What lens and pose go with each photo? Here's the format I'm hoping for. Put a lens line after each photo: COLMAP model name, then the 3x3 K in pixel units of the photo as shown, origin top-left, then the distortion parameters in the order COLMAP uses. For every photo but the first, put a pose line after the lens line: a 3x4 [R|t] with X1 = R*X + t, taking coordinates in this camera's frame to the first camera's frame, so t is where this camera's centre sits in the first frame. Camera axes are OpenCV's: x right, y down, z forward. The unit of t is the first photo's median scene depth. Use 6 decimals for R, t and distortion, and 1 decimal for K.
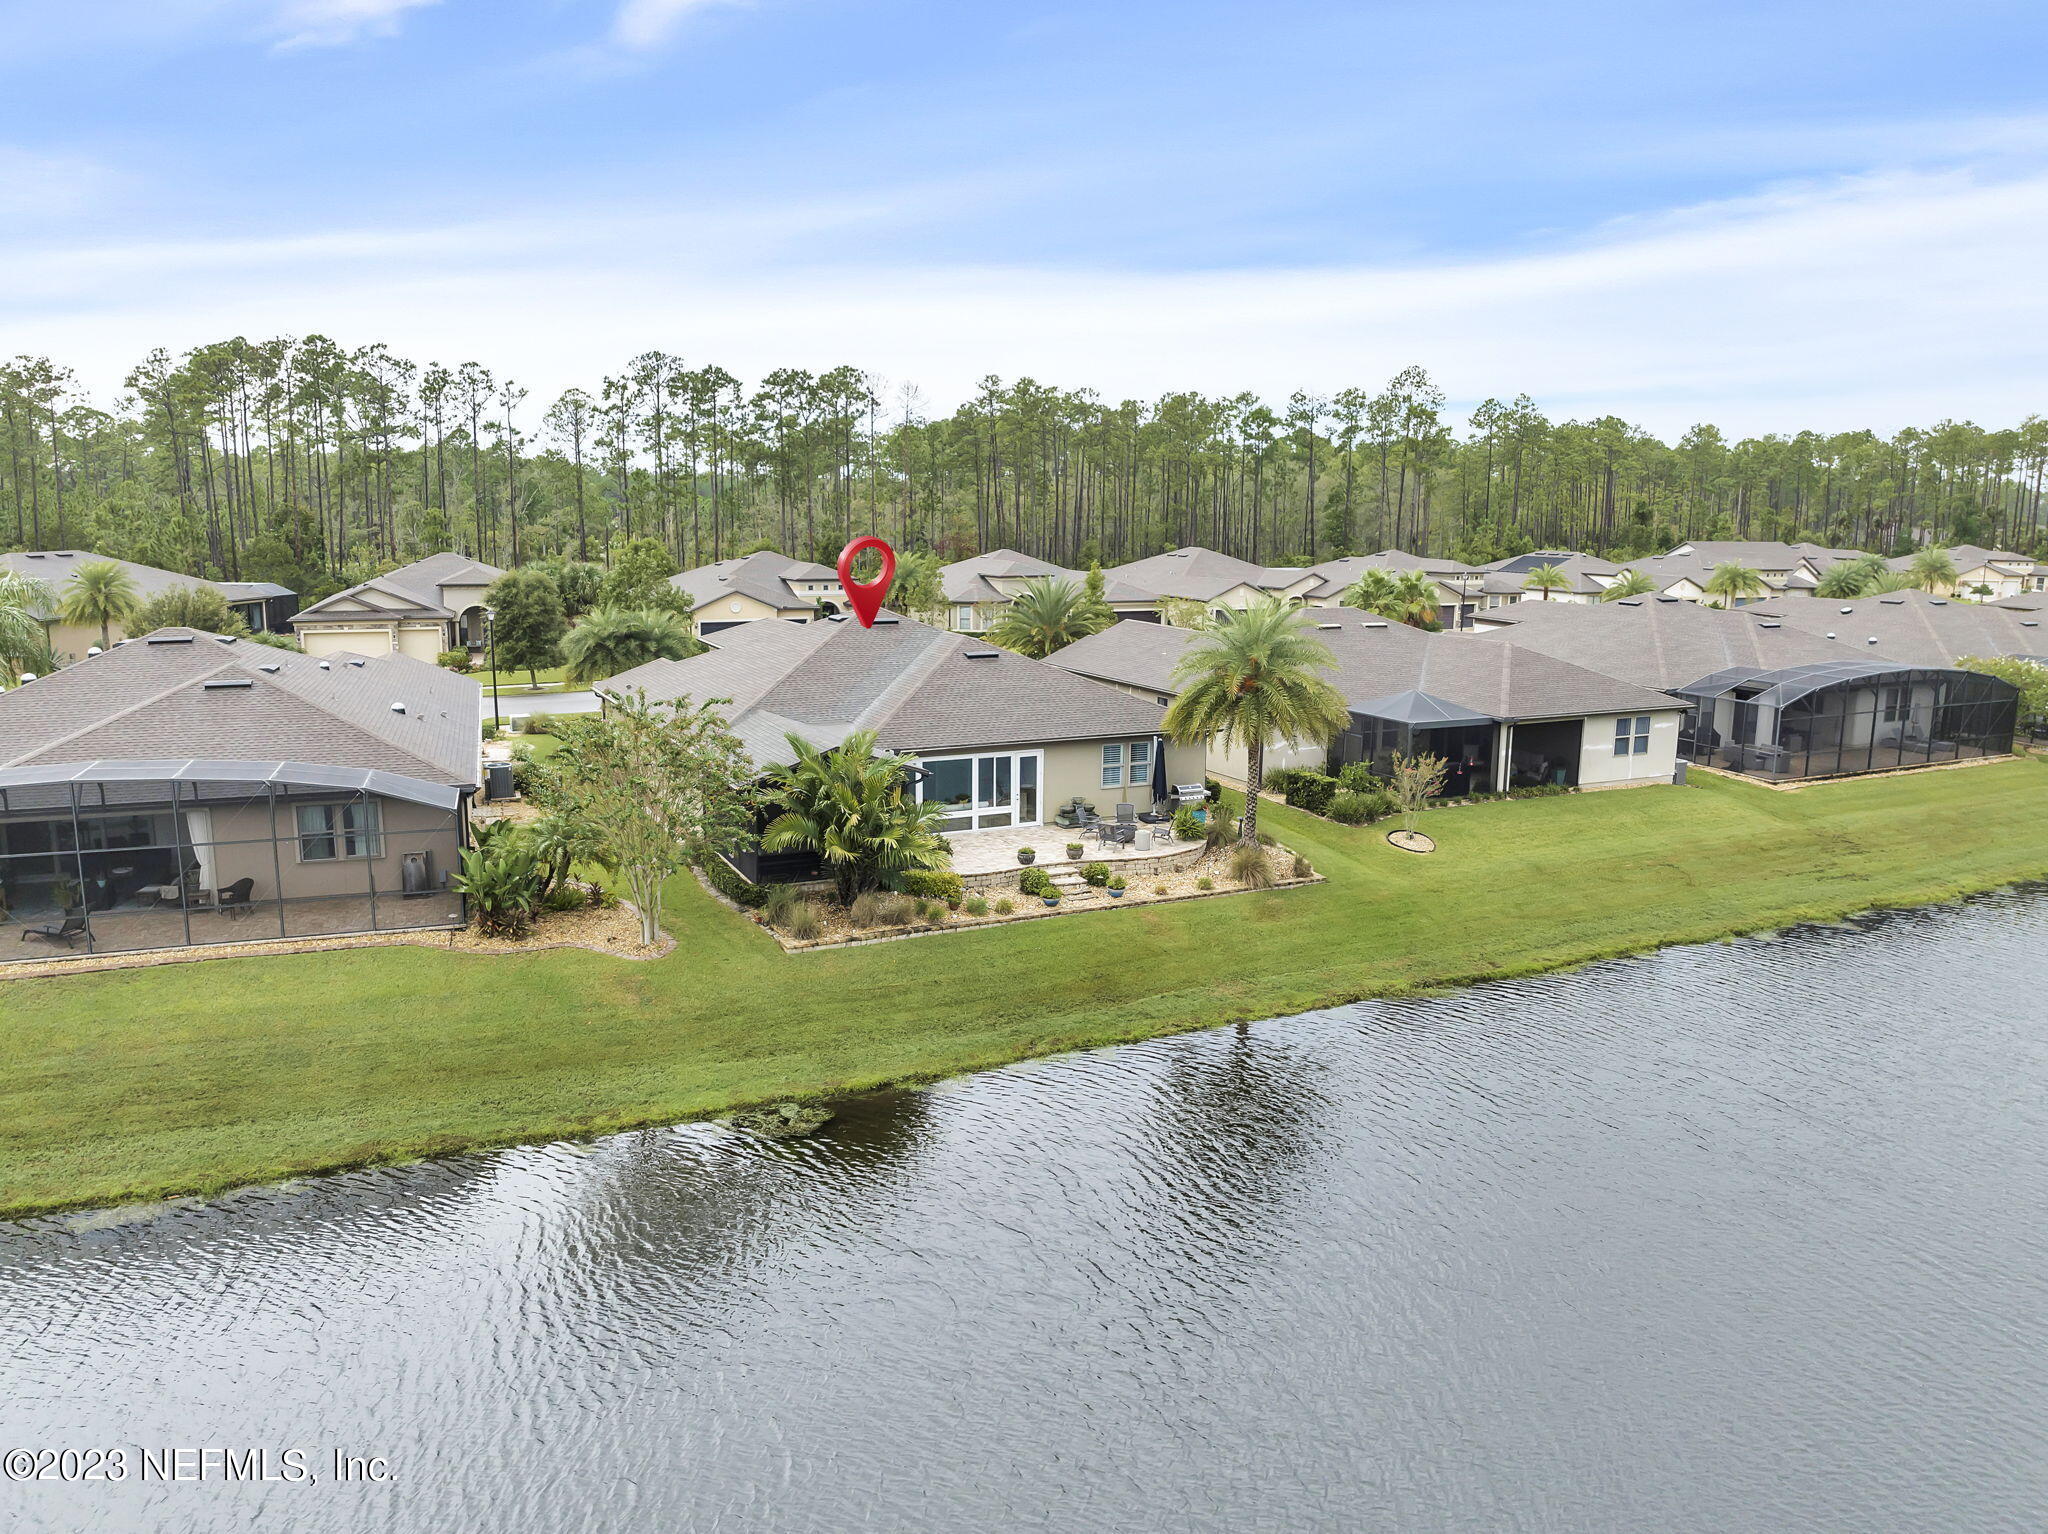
lens RADIAL K [[1434.1, 0, 1029.4], [0, 1434.1, 773.0], [0, 0, 1]] dist [-0.024087, -0.017980]
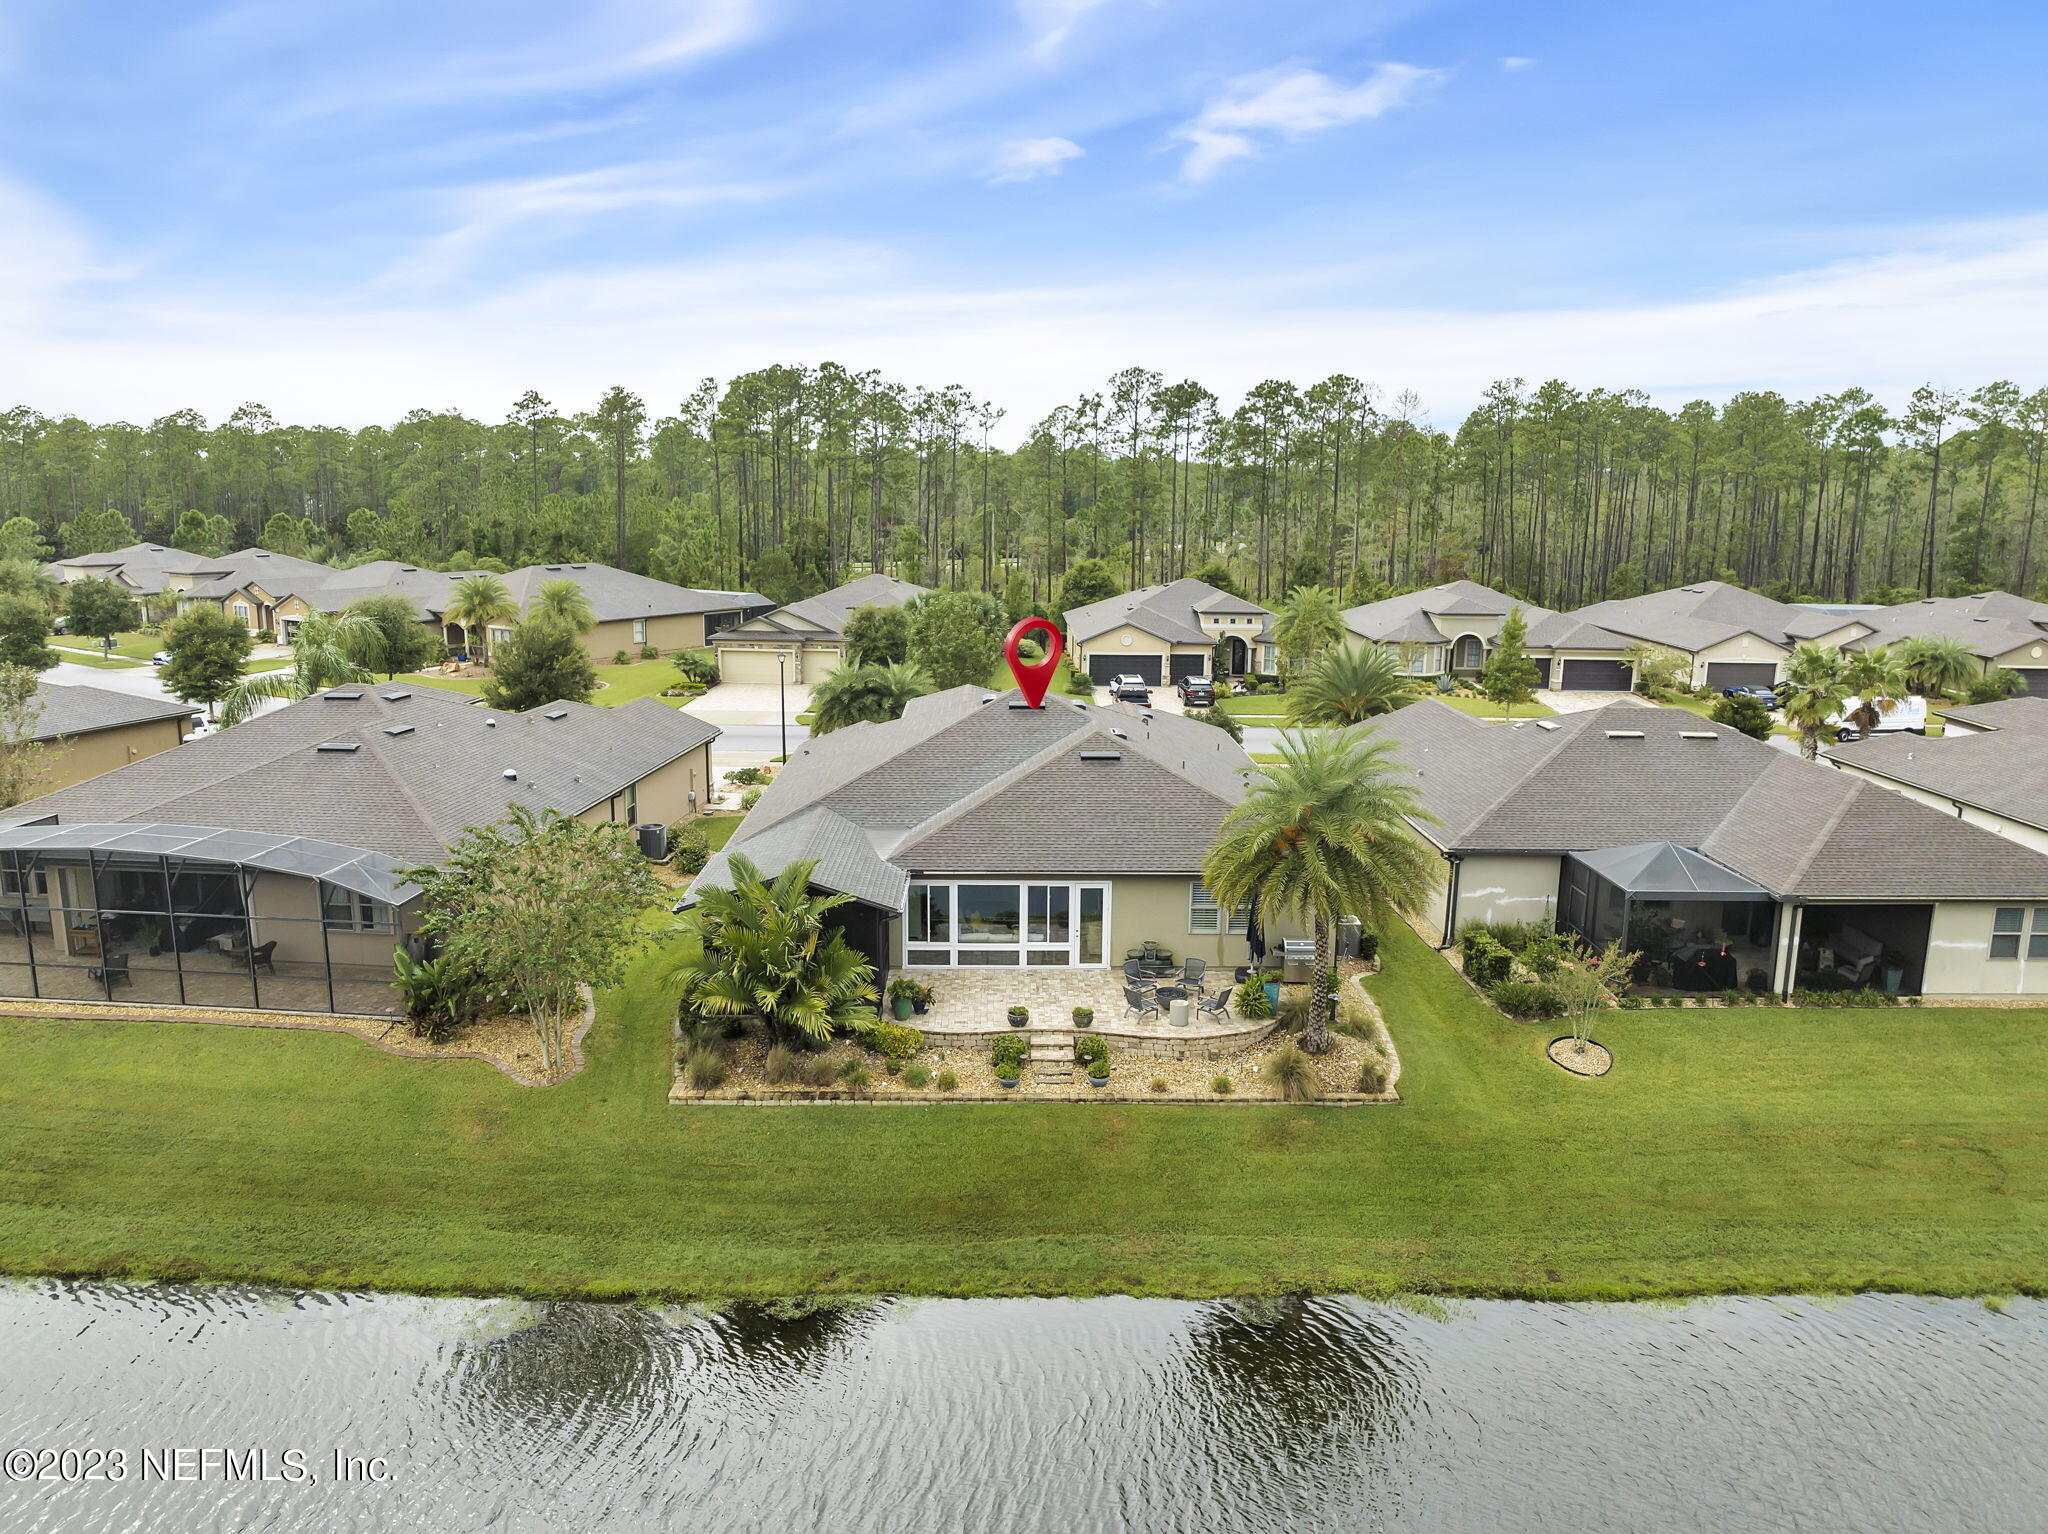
lens RADIAL K [[1434.1, 0, 1029.4], [0, 1434.1, 773.0], [0, 0, 1]] dist [-0.024087, -0.017980]
pose [[0.905669, 0.082911, -0.415800, 0.313030], [-0.080157, 0.996491, 0.024107, -0.096991], [0.416340, 0.011496, 0.909136, 0.208589]]
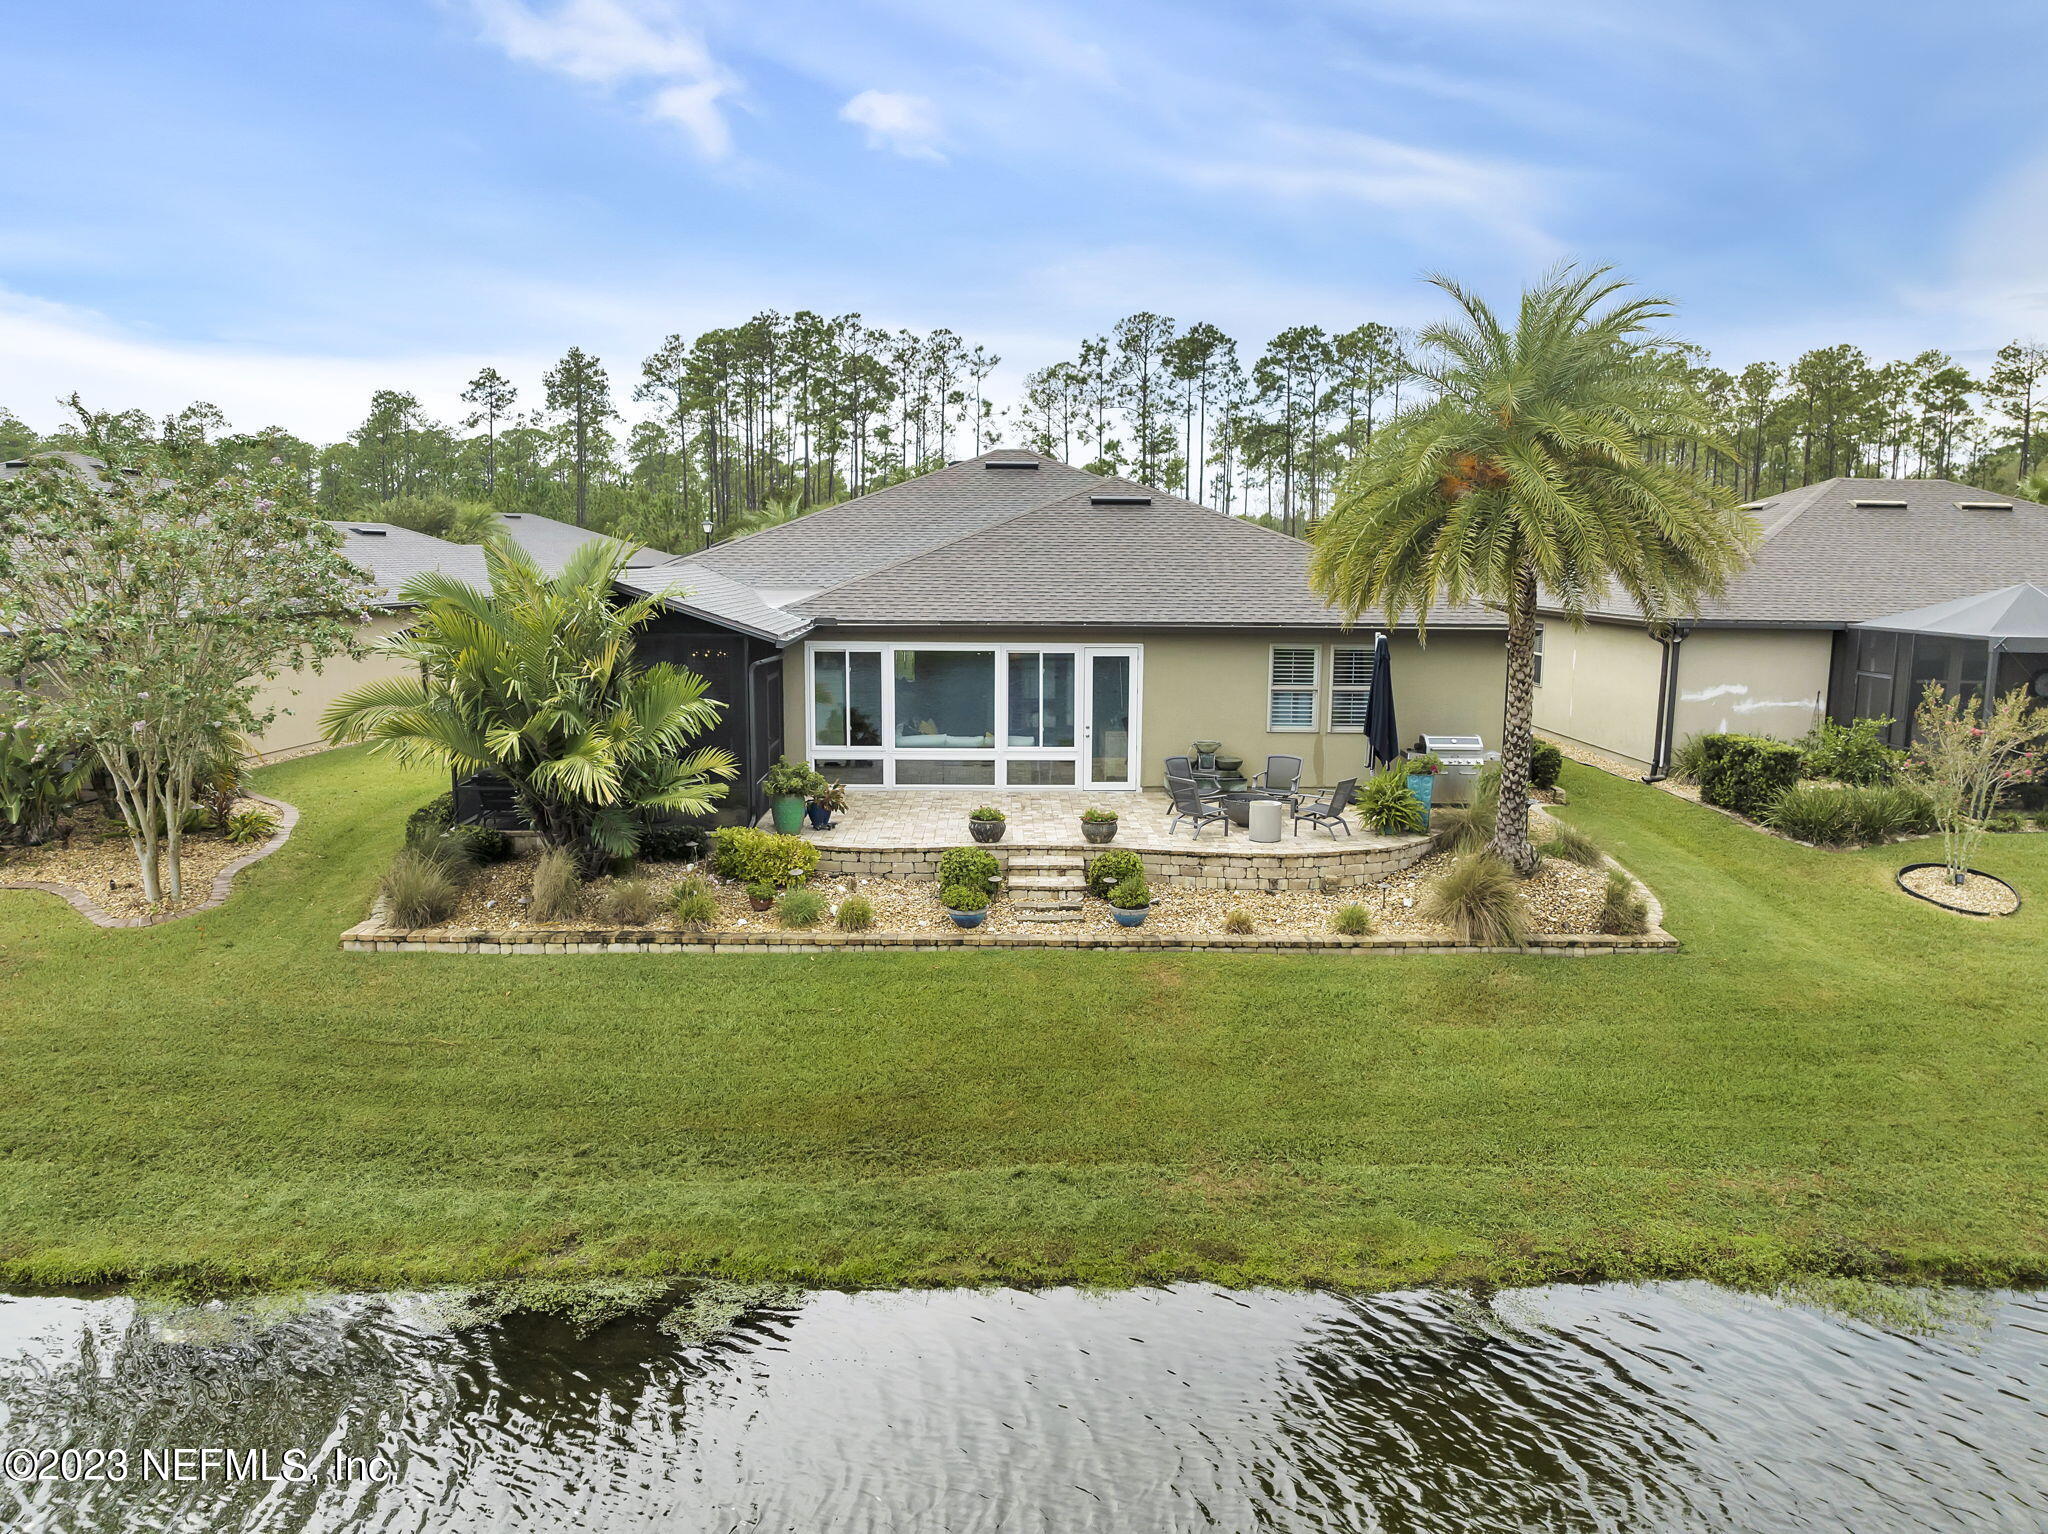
lens RADIAL K [[1441.1, 0, 1028.1], [0, 1441.1, 776.9], [0, 0, 1]] dist [-0.035757, 0.001771]
pose [[0.904656, 0.062189, -0.421581, 0.196964], [-0.077202, 0.996842, -0.018616, 0.044849], [0.419092, 0.049388, 0.906600, 0.507425]]
